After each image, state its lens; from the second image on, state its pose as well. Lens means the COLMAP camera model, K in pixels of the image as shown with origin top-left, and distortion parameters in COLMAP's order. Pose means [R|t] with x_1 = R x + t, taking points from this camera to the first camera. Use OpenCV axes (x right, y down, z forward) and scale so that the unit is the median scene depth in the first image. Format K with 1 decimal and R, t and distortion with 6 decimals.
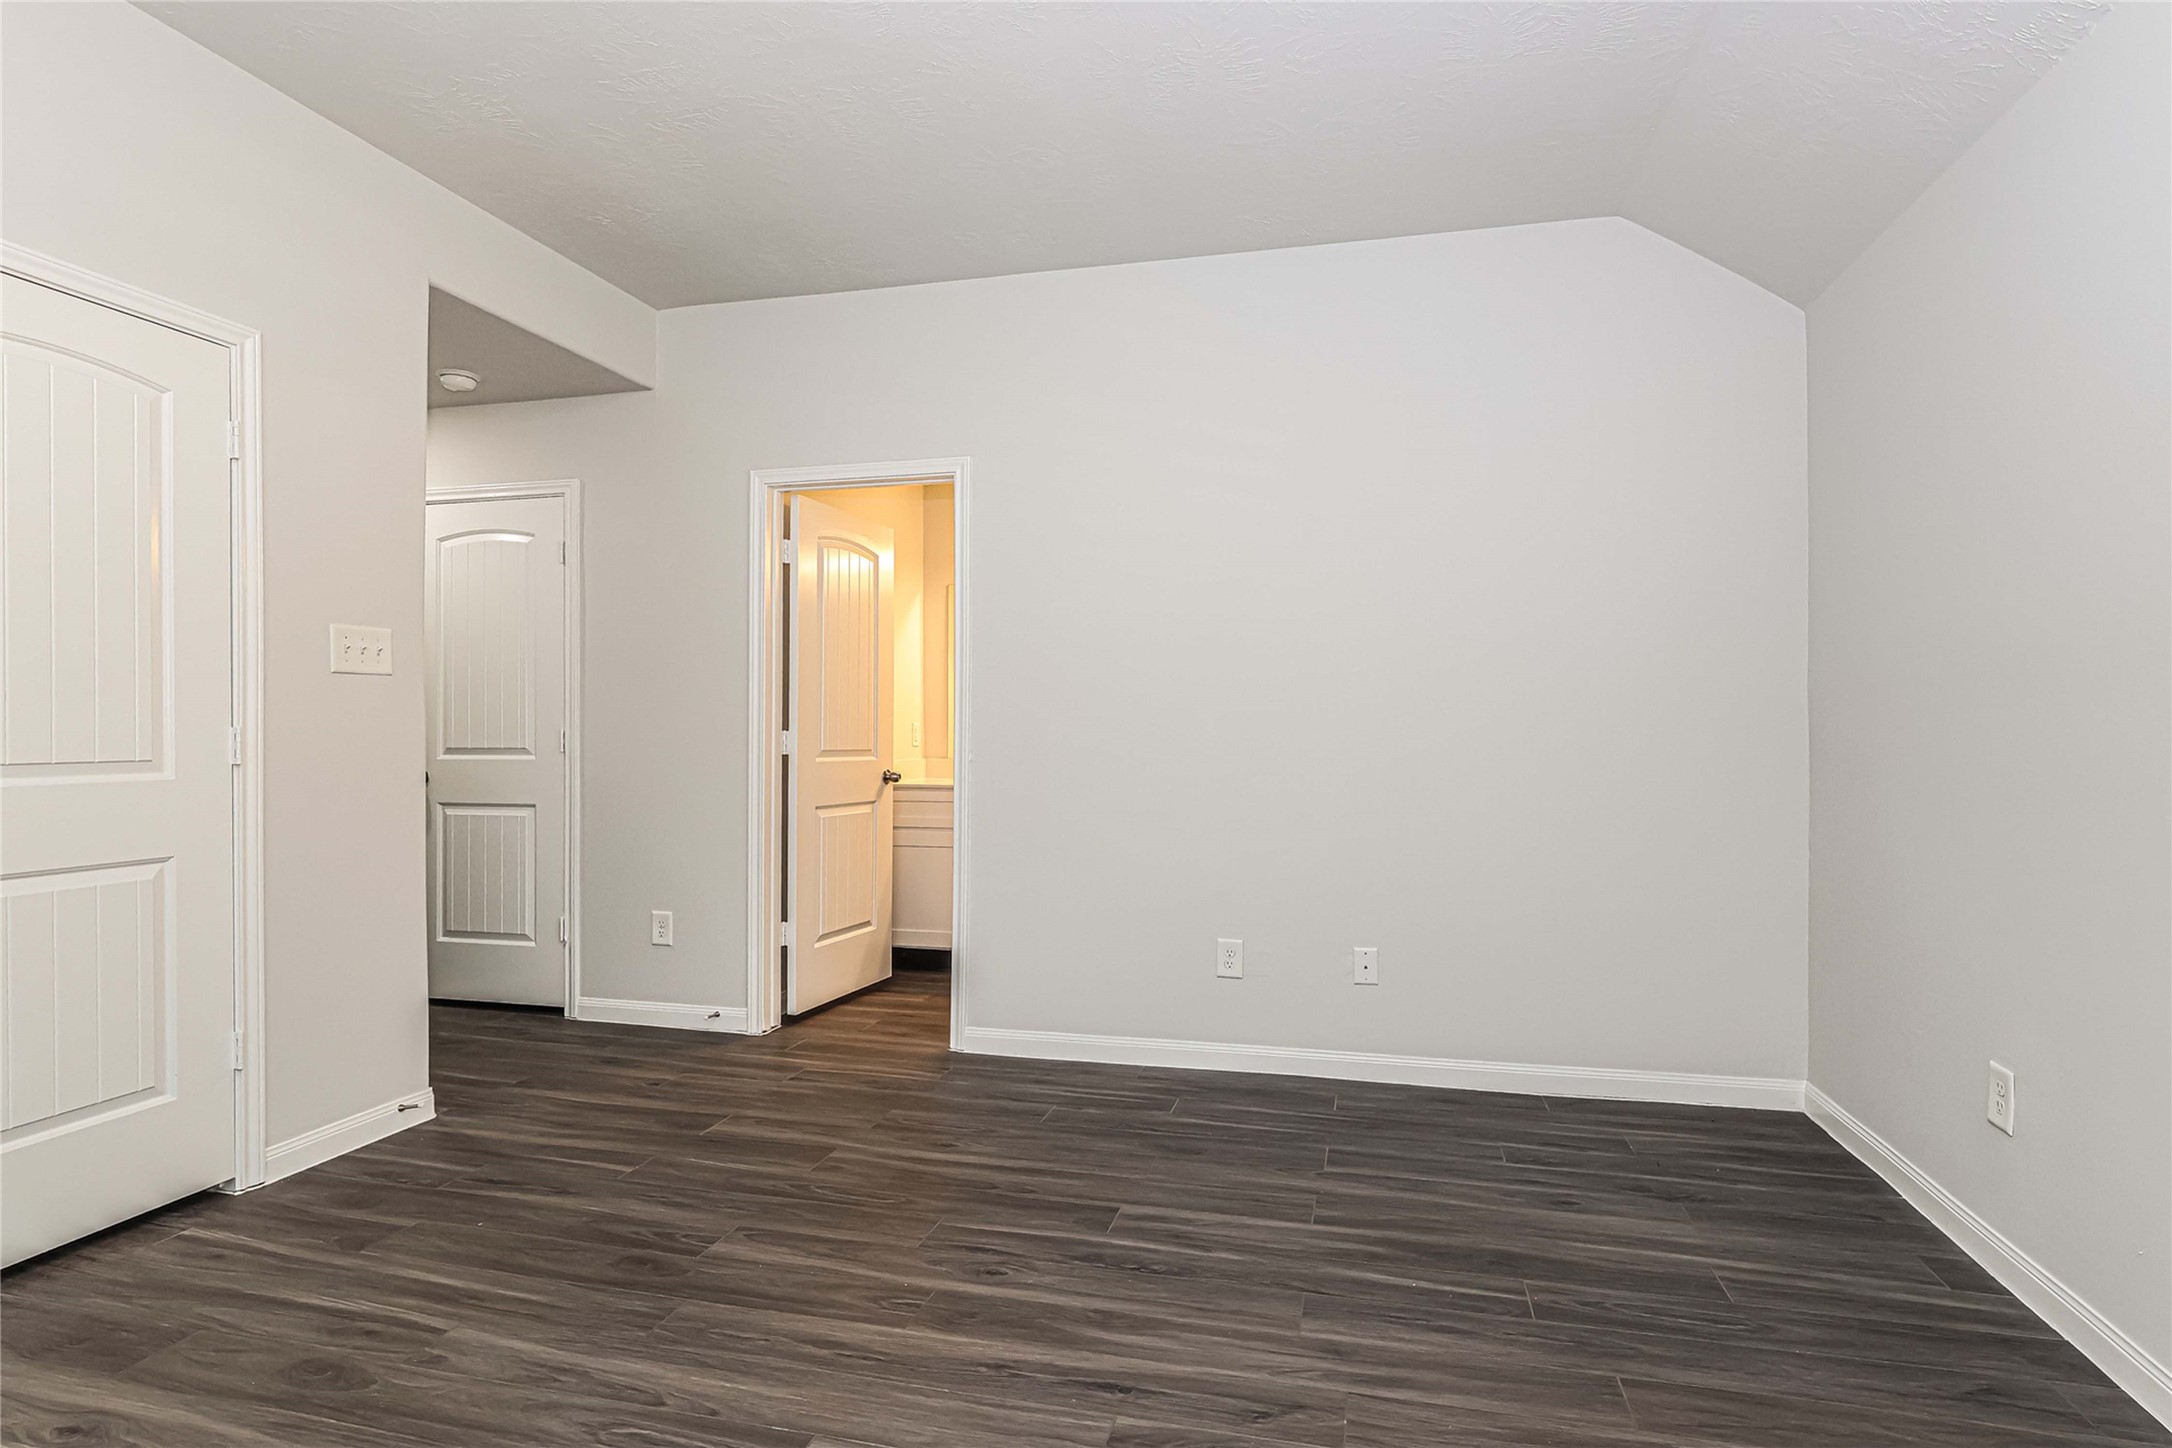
lens RADIAL K [[1037.6, 0, 1069.0], [0, 1037.6, 714.0], [0, 0, 1]] dist [0.001441, 0.000292]
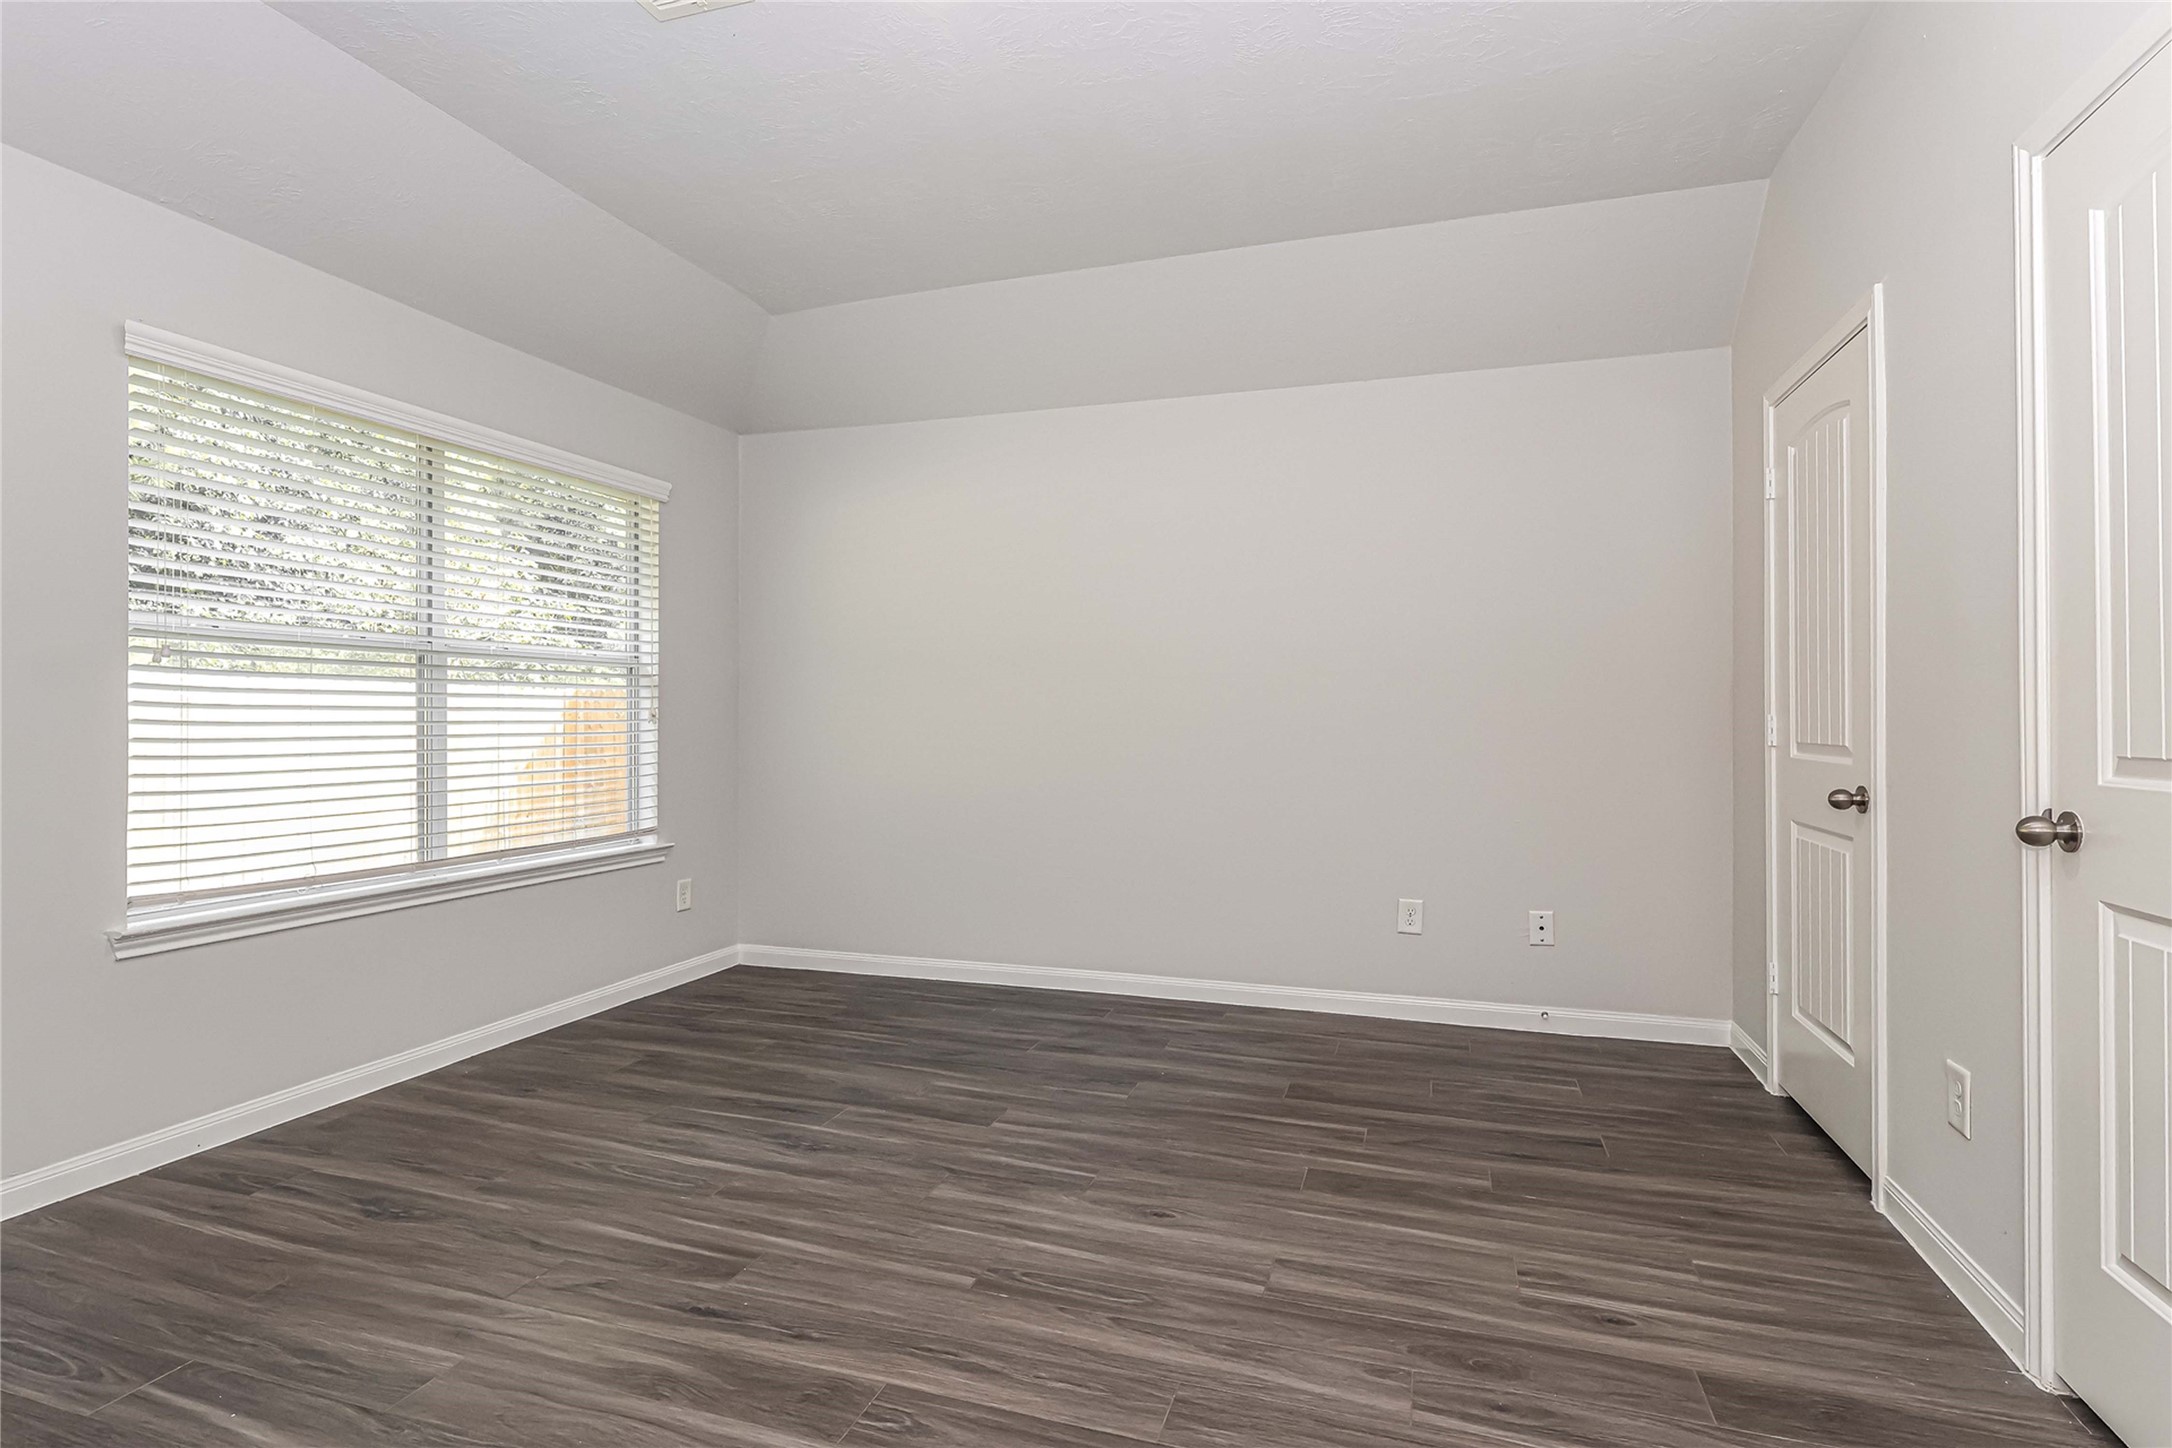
lens RADIAL K [[1037.6, 0, 1069.0], [0, 1037.6, 714.0], [0, 0, 1]] dist [0.001441, 0.000292]
pose [[-0.998768, -0.001500, 0.049604, -0.372175], [-0.002415, 0.999828, -0.018397, 0.038173], [-0.049568, -0.018494, -0.998600, 1.968774]]
